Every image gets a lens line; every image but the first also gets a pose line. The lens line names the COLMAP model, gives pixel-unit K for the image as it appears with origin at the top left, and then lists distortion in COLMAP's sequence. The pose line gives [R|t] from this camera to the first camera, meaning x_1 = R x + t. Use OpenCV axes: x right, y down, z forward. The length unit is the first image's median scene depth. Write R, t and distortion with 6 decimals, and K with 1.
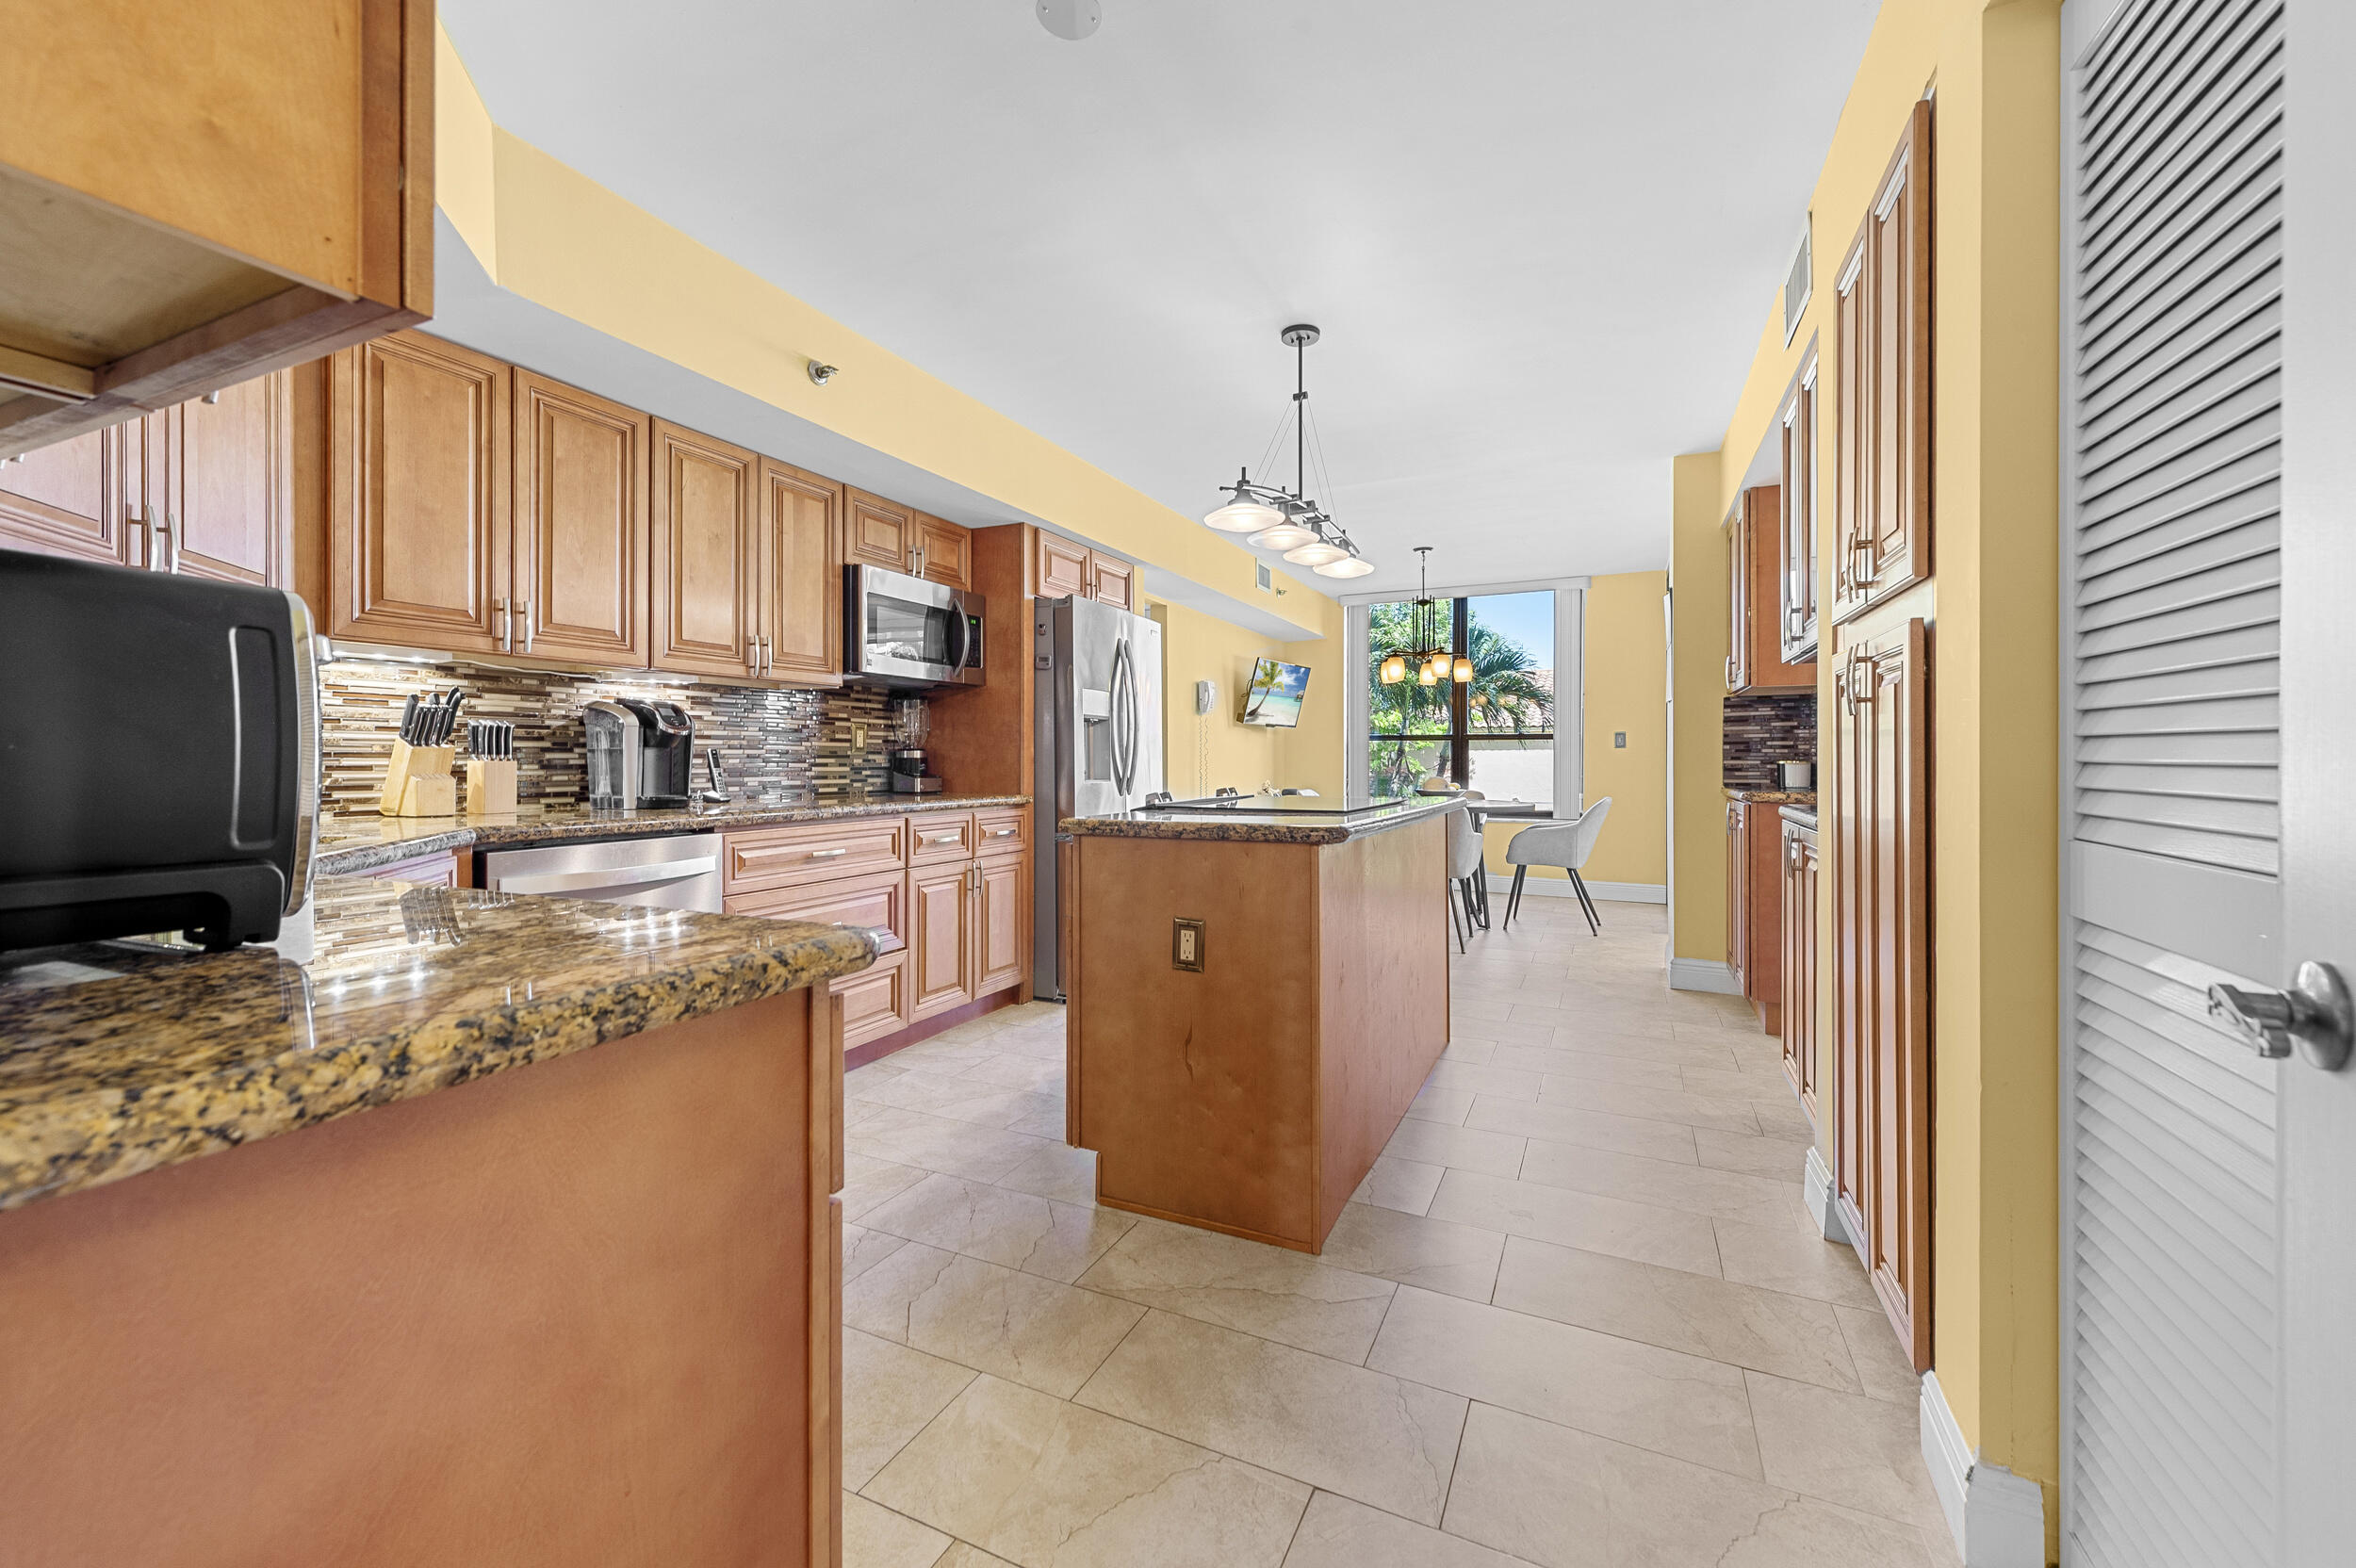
lens RADIAL K [[928.8, 0, 1143.0], [0, 928.8, 764.5], [0, 0, 1]] dist [0.001164, -0.000619]
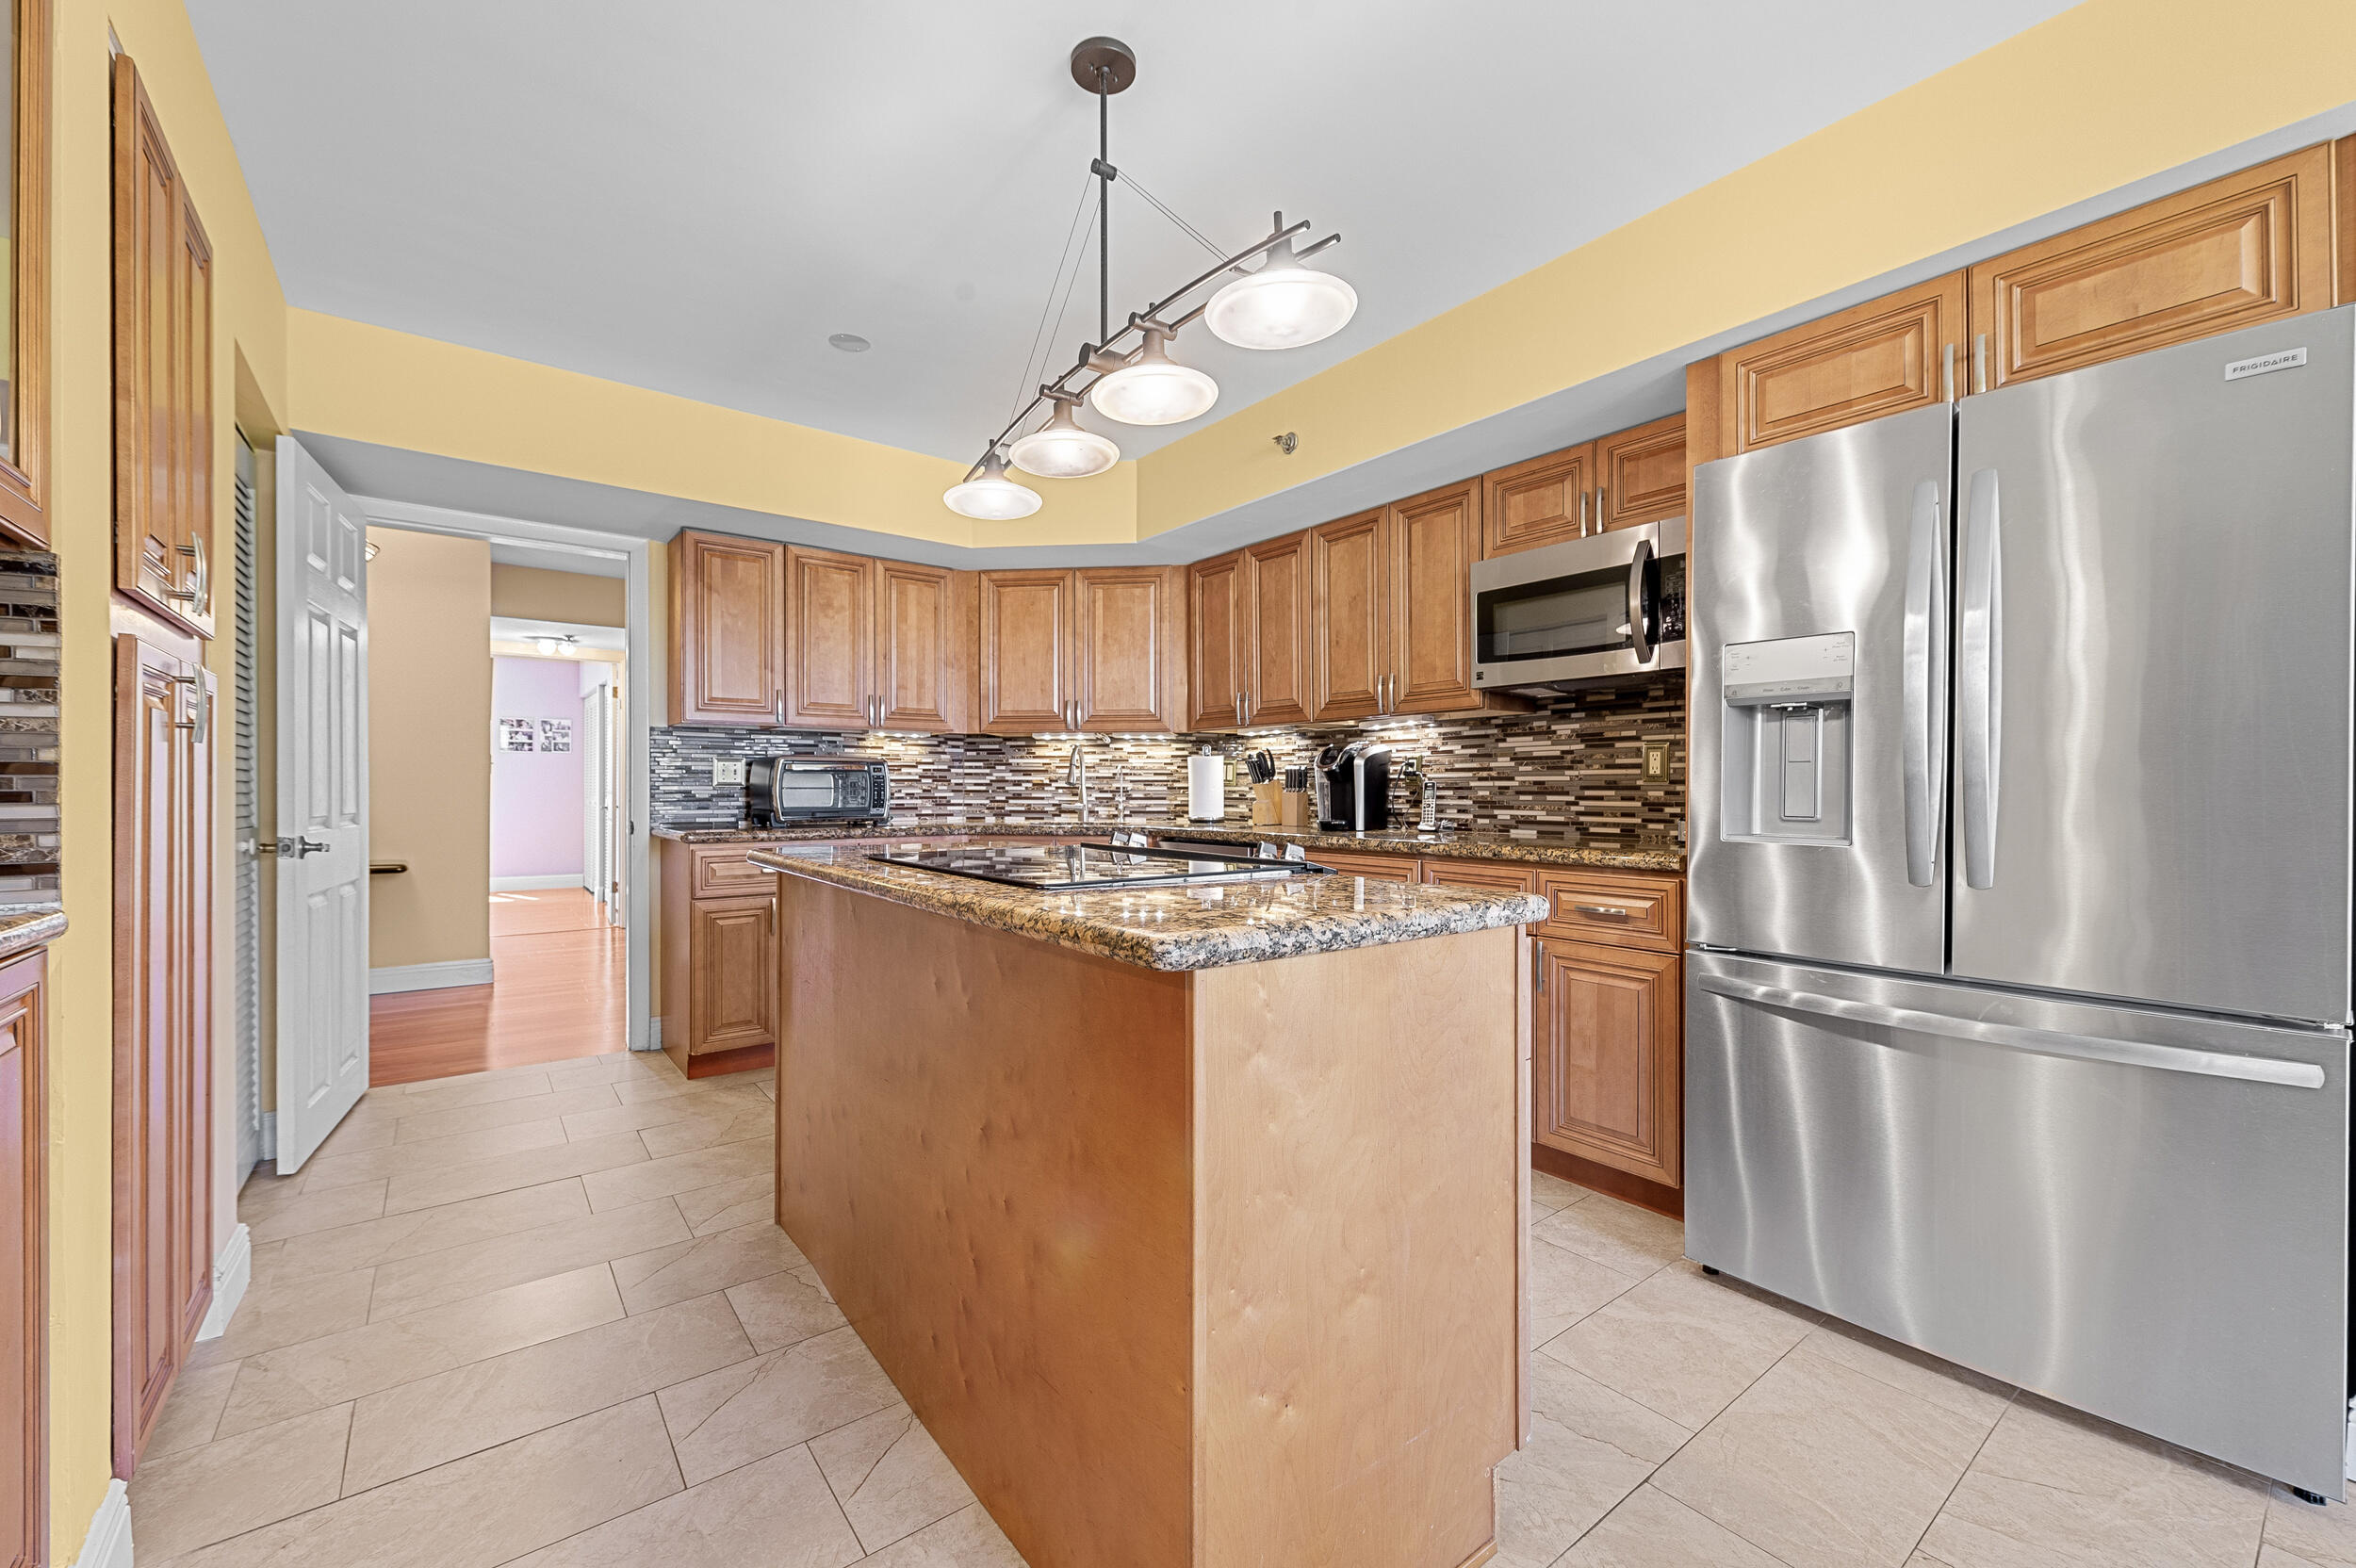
lens RADIAL K [[936.3, 0, 1178.0], [0, 936.3, 784.0], [0, 0, 1]] dist [0.000182, -0.000225]
pose [[-0.434243, -0.006340, -0.900774, 0.709789], [-0.004601, 0.999978, -0.004820, -0.008238], [0.900784, 0.002051, -0.434262, 1.358714]]
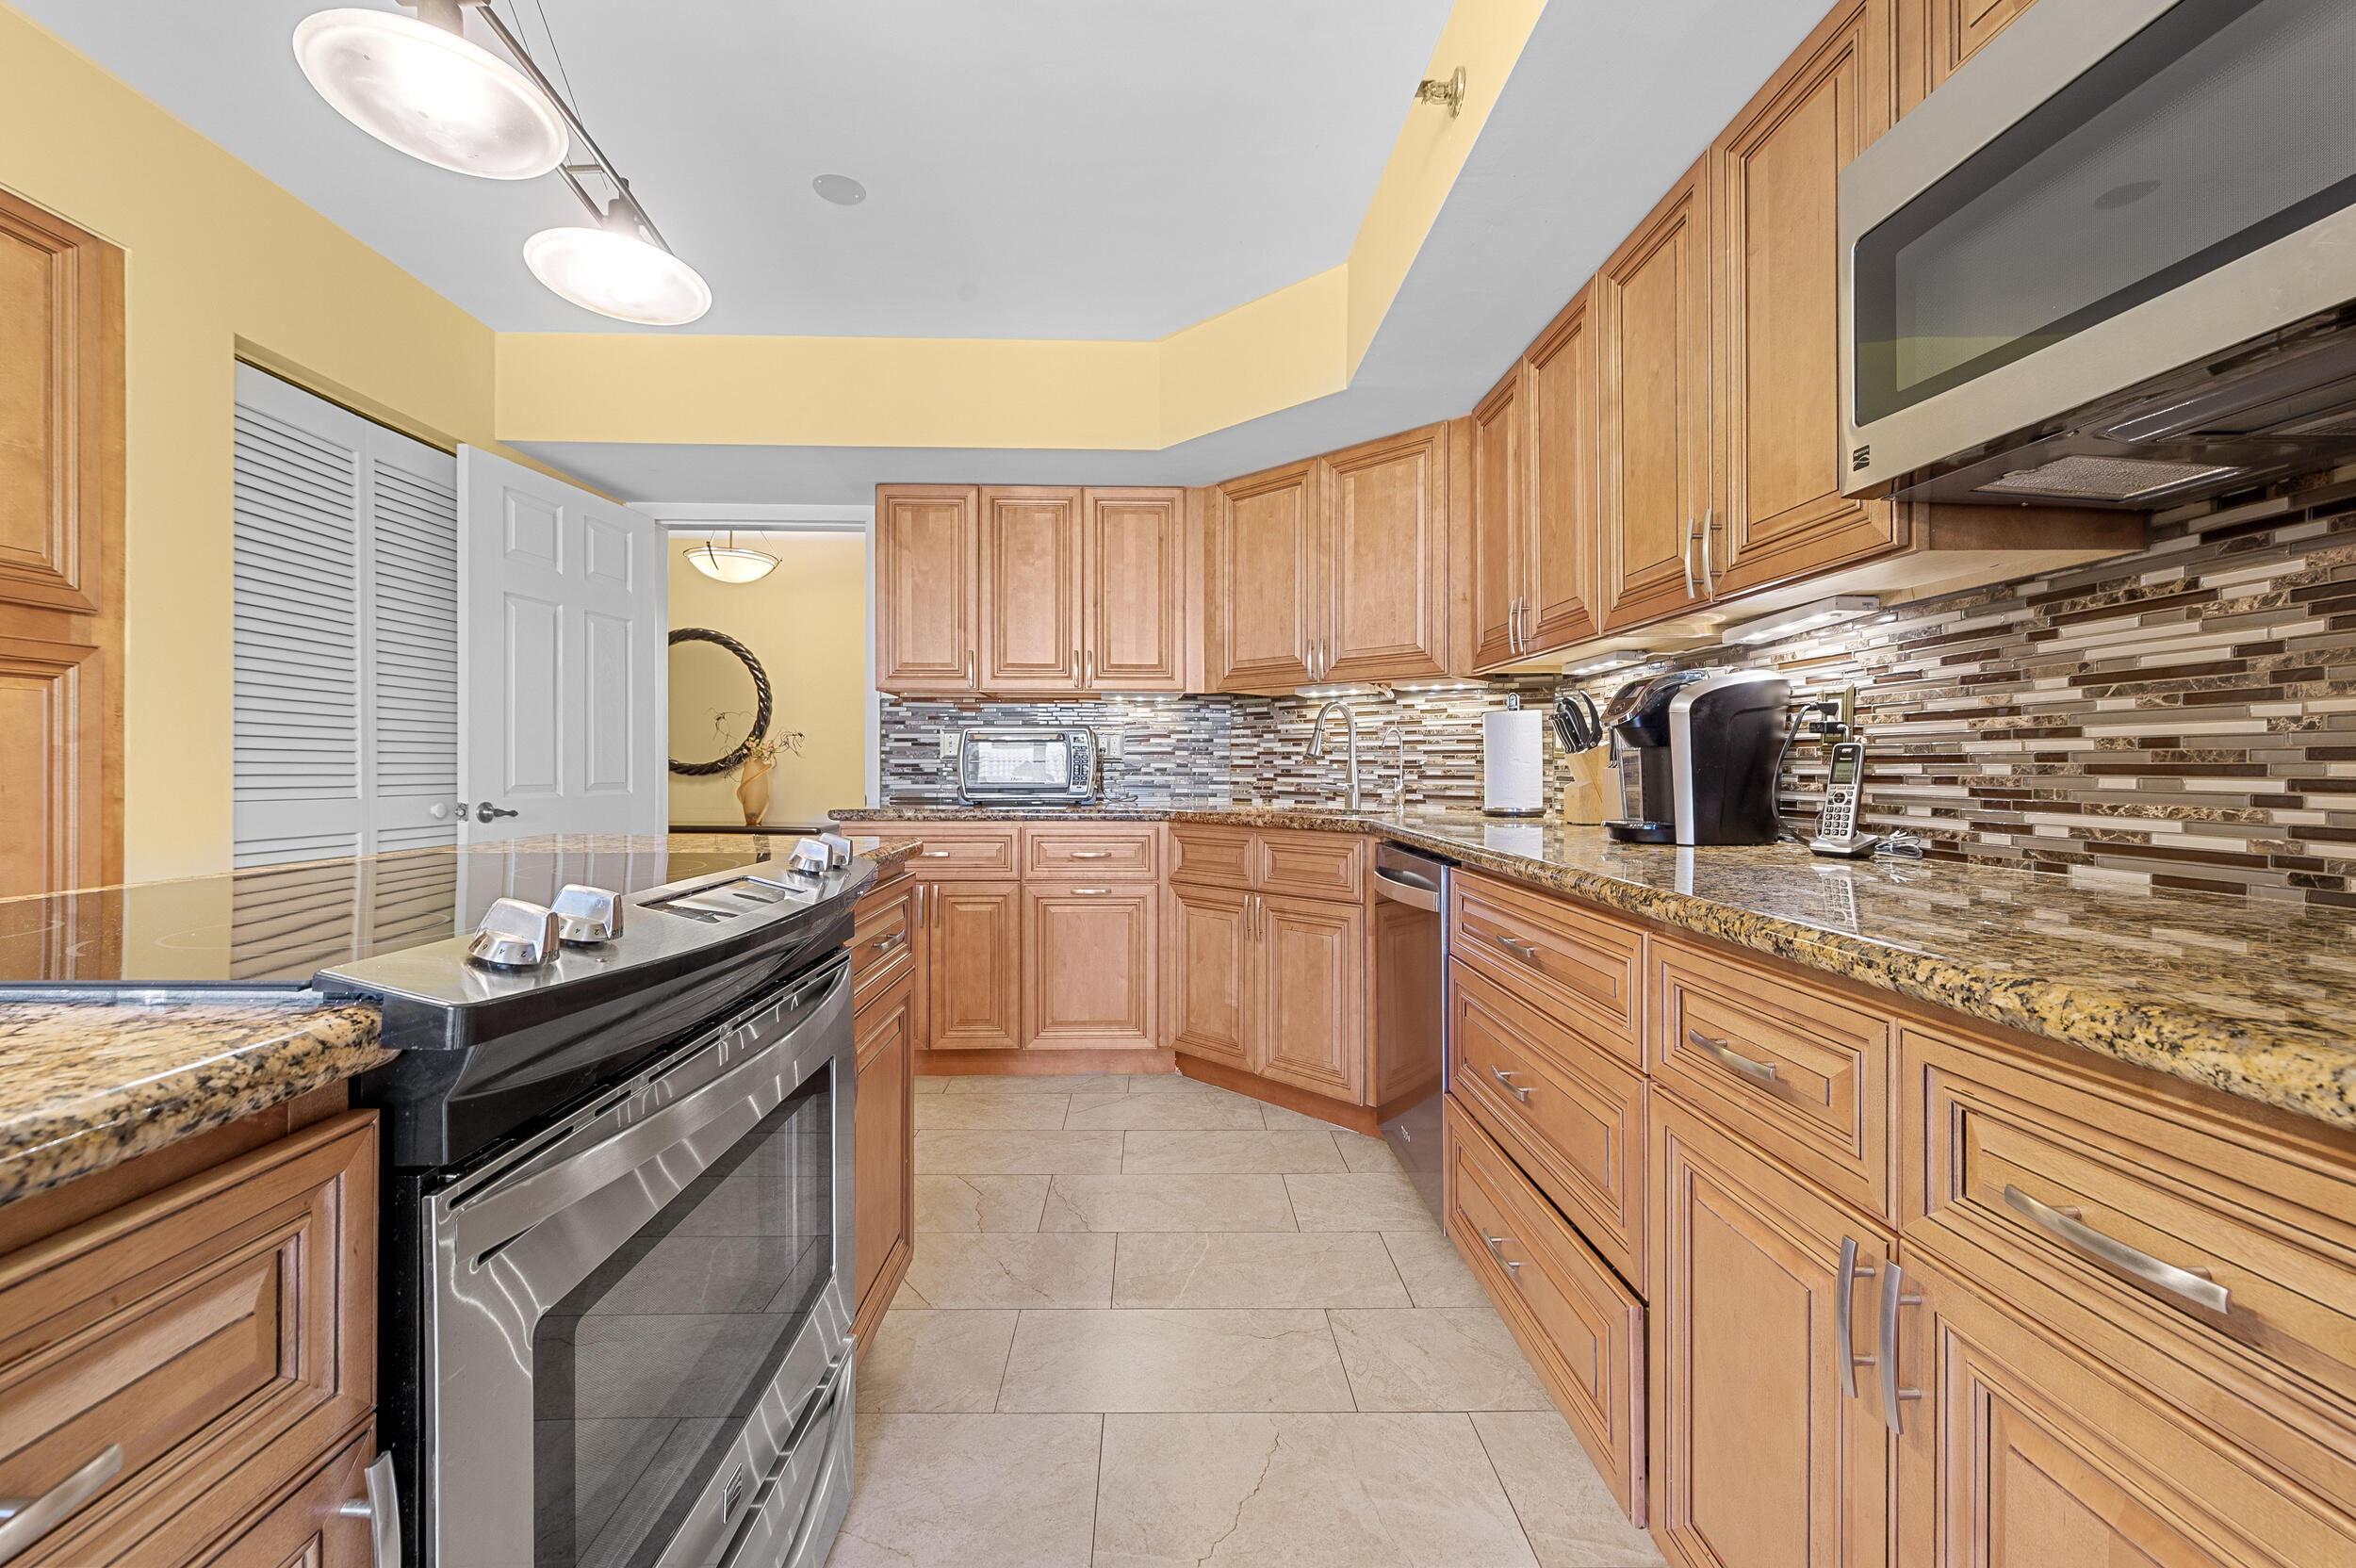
lens RADIAL K [[928.8, 0, 1143.0], [0, 928.8, 764.5], [0, 0, 1]] dist [0.001164, -0.000619]
pose [[-0.891601, -0.005532, -0.452788, 0.082278], [-0.006788, 0.999976, 0.001150, -0.004692], [0.452771, 0.004098, -0.891618, 1.419806]]
